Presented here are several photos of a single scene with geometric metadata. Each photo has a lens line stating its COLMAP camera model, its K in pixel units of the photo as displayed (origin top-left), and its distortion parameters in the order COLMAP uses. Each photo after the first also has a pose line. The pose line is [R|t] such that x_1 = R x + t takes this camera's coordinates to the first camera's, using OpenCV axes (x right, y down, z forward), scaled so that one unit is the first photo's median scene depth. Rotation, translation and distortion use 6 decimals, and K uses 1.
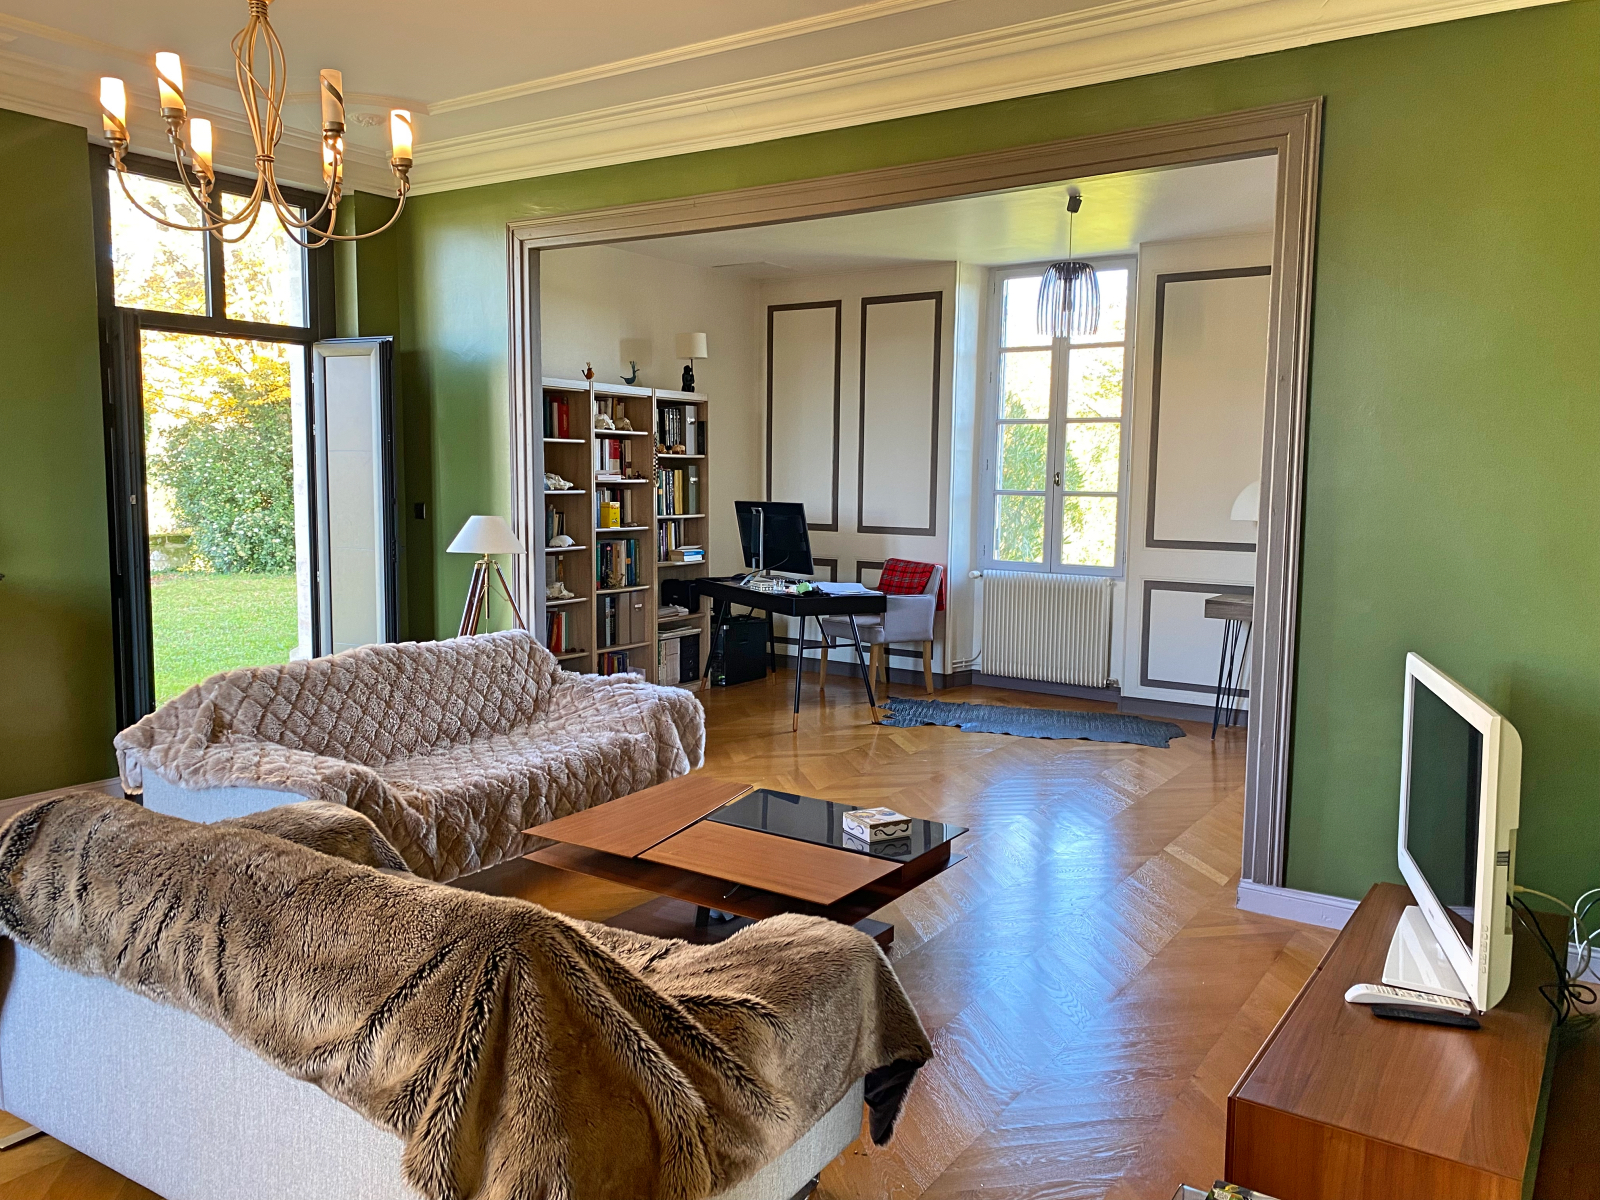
lens RADIAL K [[1229.3, 0, 788.2], [0, 1229.3, 640.0], [0, 0, 1]] dist [0.025460, -0.026701]
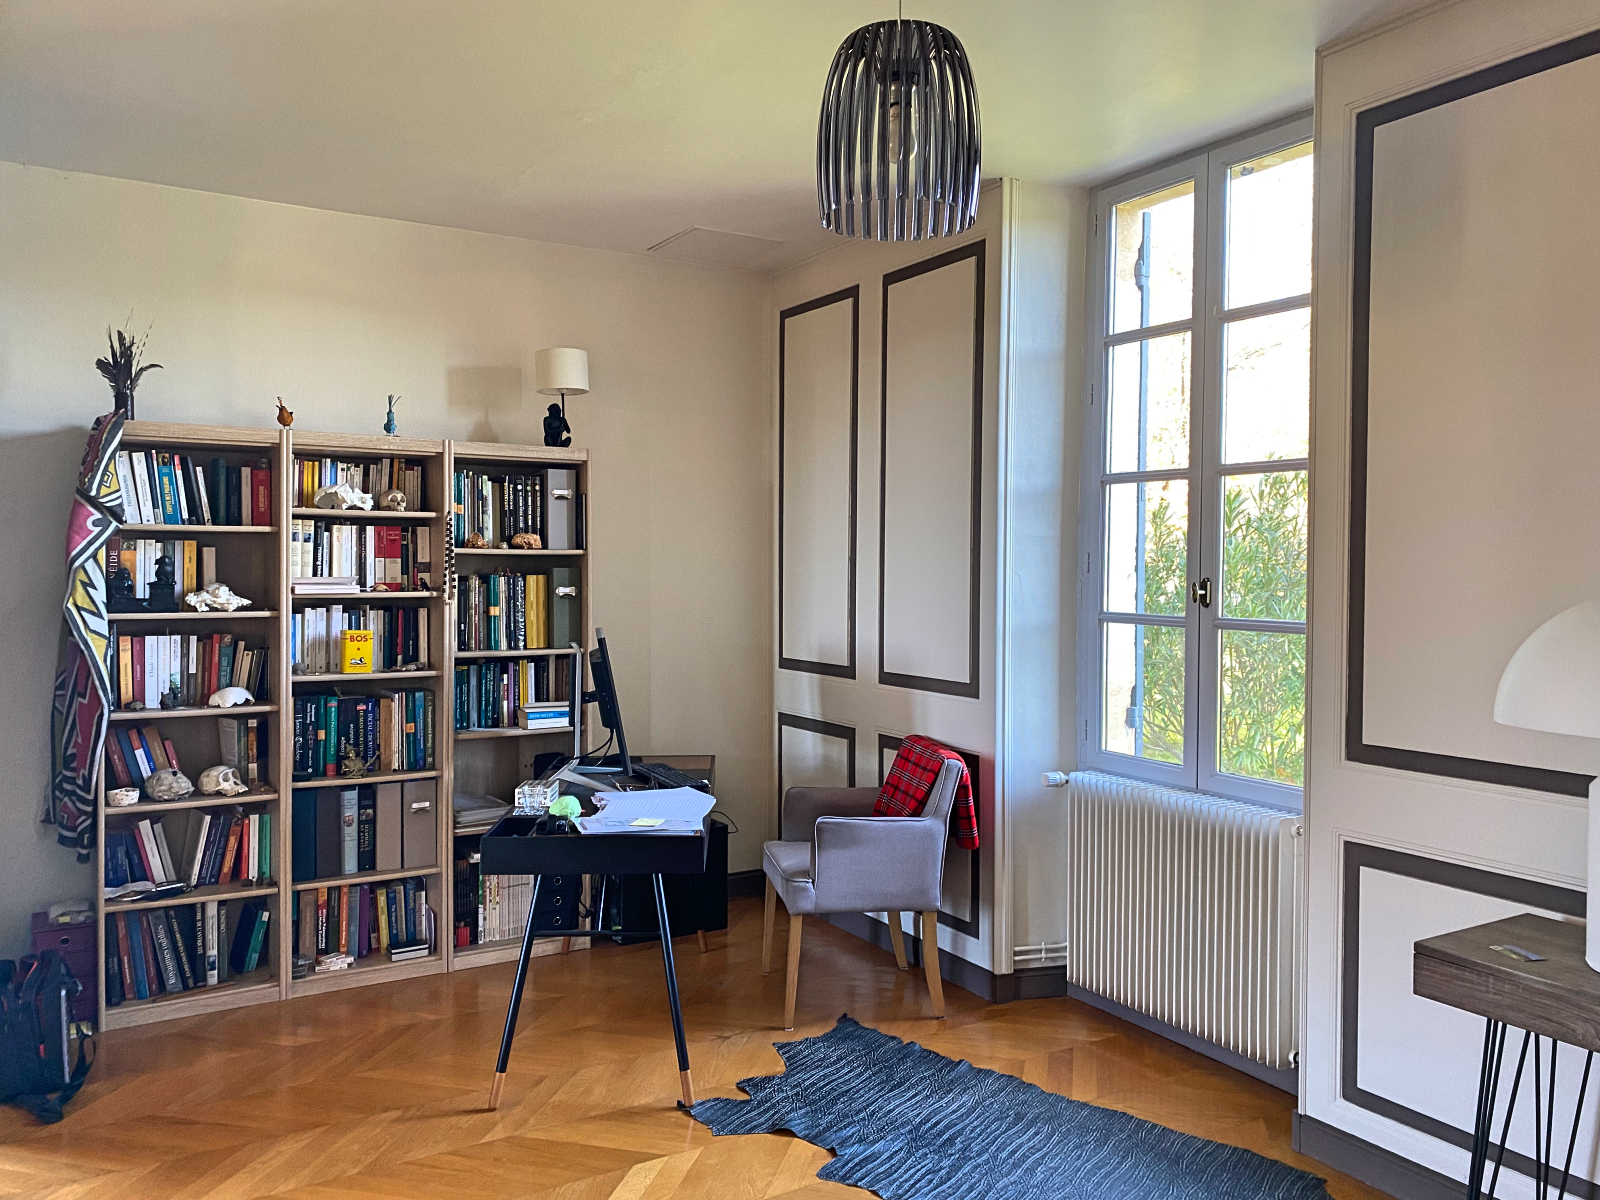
lens RADIAL K [[1229.3, 0, 791.0], [0, 1229.3, 589.9], [0, 0, 1]] dist [0.025460, -0.026701]
pose [[0.908173, 0.001747, -0.418591, 0.274725], [-0.051502, 0.992860, -0.107594, -0.072680], [0.415415, 0.119273, 0.901779, 0.510271]]
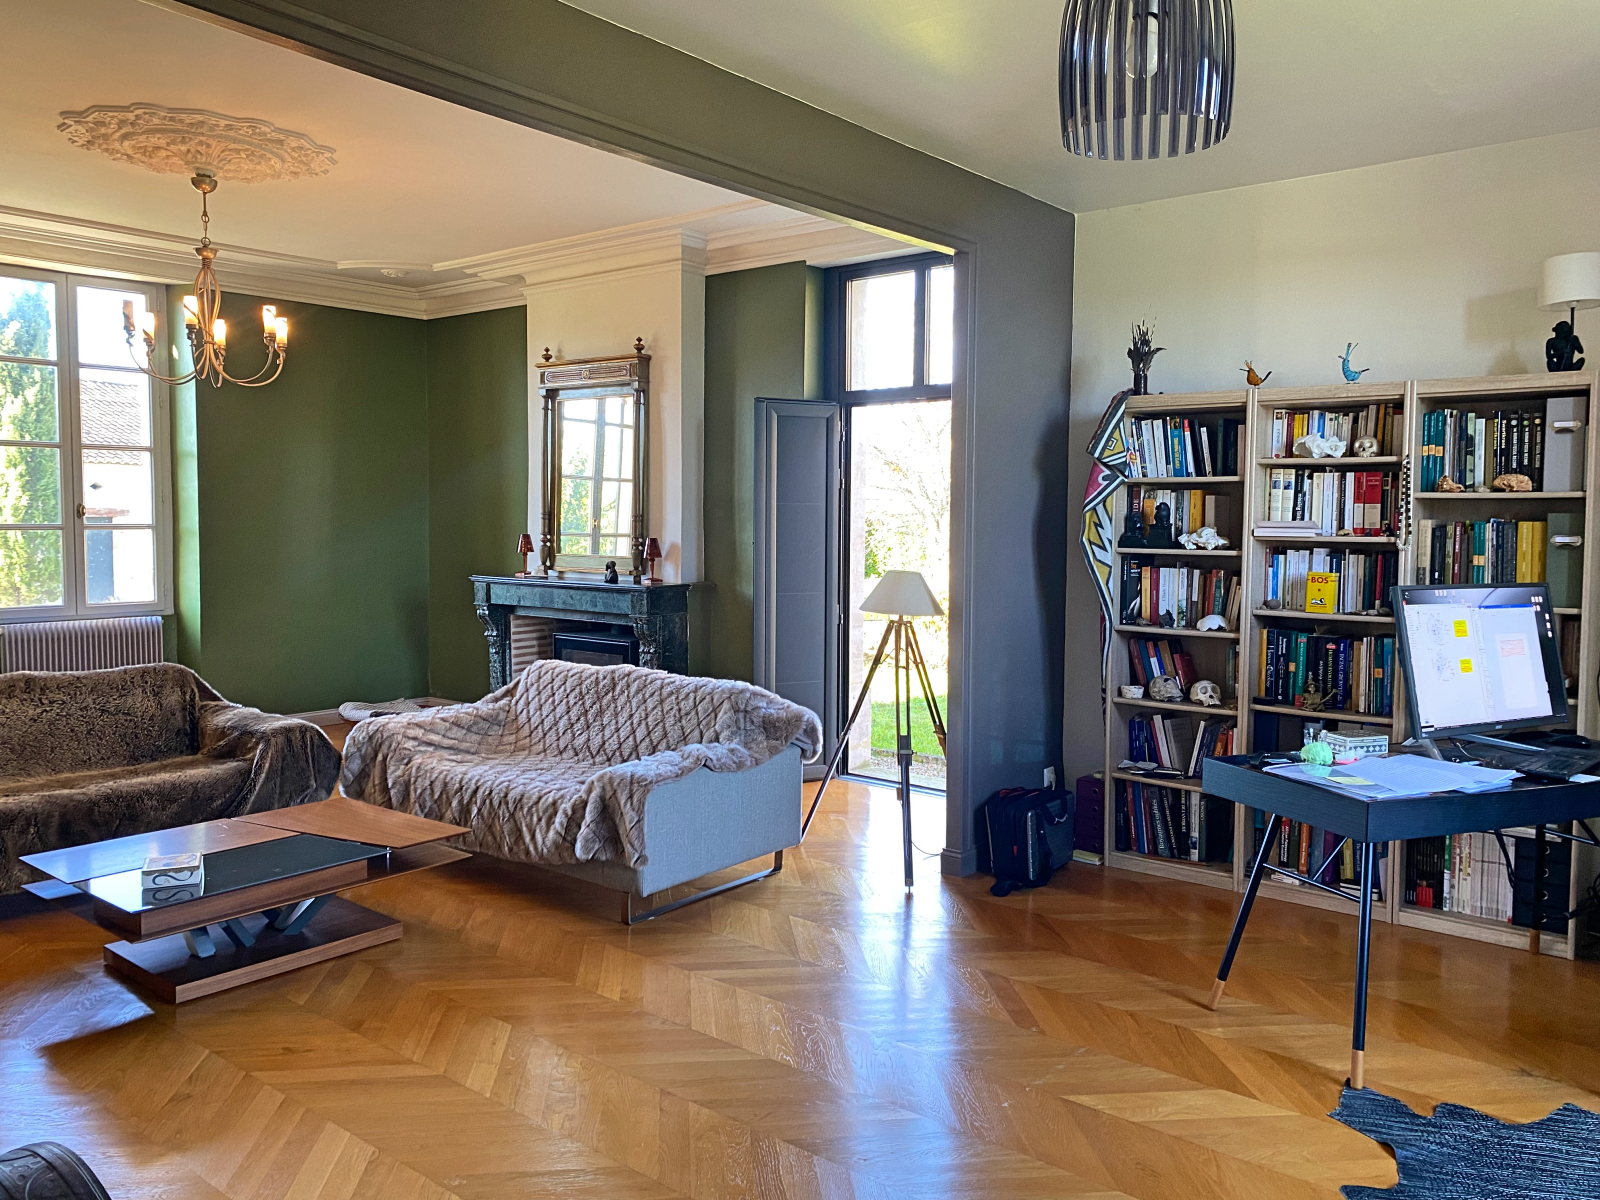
lens RADIAL K [[1229.3, 0, 795.5], [0, 1229.3, 594.1], [0, 0, 1]] dist [0.025460, -0.026701]
pose [[-0.098884, 0.053582, -0.993655, 0.471304], [-0.142617, 0.987478, 0.067442, -0.097918], [0.984826, 0.148381, -0.090004, 0.740136]]
